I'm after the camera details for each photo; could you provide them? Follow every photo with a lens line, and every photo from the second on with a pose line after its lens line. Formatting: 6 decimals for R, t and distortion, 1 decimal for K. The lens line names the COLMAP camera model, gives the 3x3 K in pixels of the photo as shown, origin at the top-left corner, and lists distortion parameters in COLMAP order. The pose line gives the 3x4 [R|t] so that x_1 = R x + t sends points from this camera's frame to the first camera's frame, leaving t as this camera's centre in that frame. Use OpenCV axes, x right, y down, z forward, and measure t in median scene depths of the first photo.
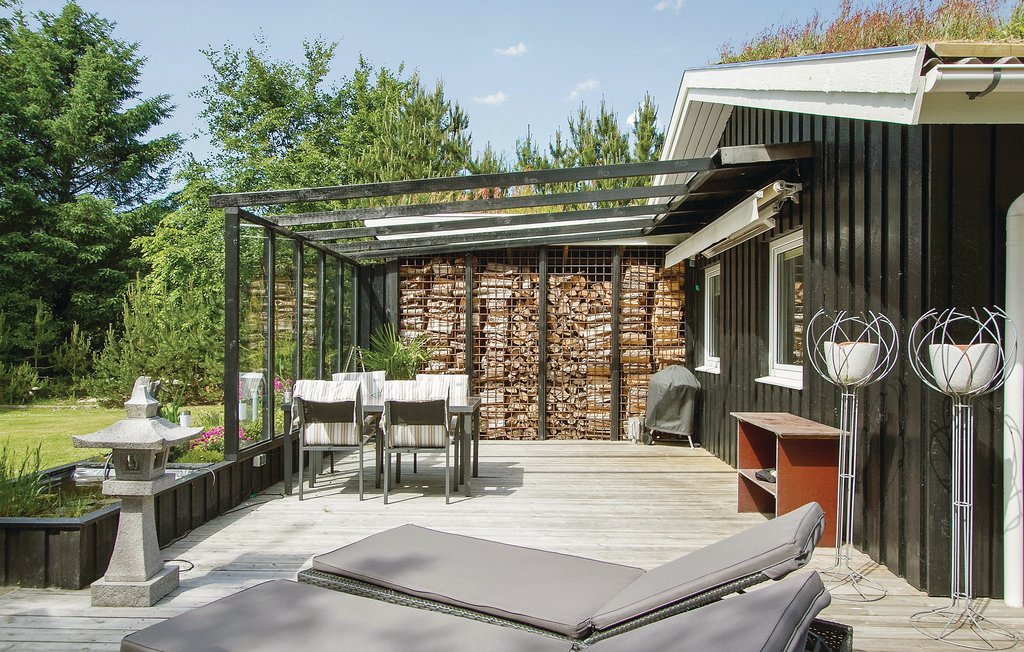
lens RADIAL K [[684.3, 0, 513.2], [0, 684.3, 333.5], [0, 0, 1]] dist [0.004219, 0.002397]
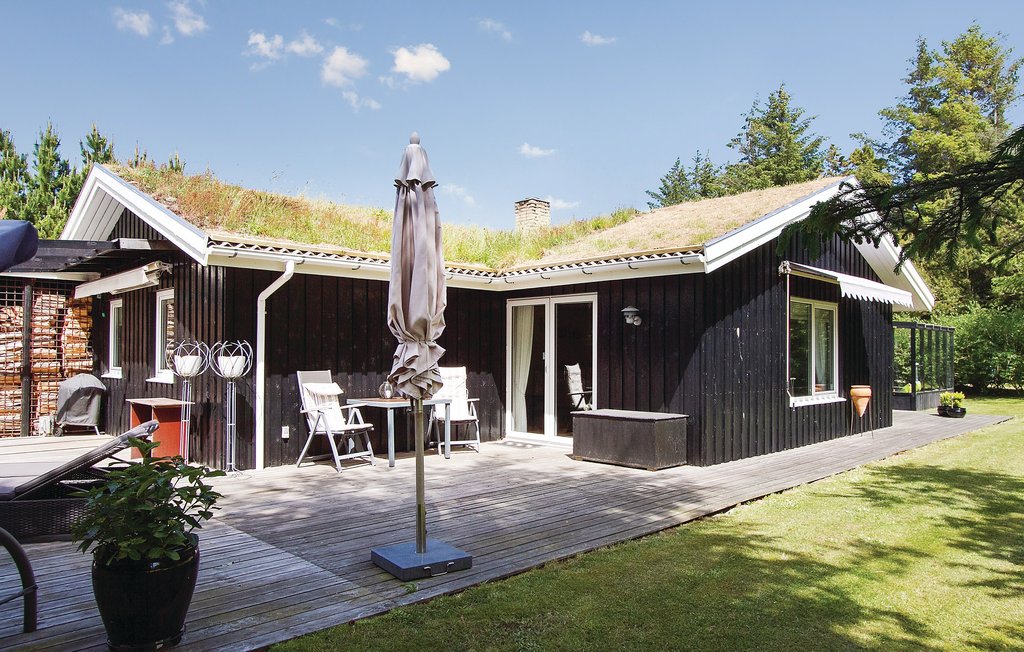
lens RADIAL K [[684.3, 0, 539.6], [0, 684.3, 349.4], [0, 0, 1]] dist [0.004219, 0.002397]
pose [[0.676632, 0.002254, 0.736318, -0.133441], [-0.005873, 0.999980, 0.002337, -0.007592], [-0.736298, -0.005906, 0.676632, -0.507449]]
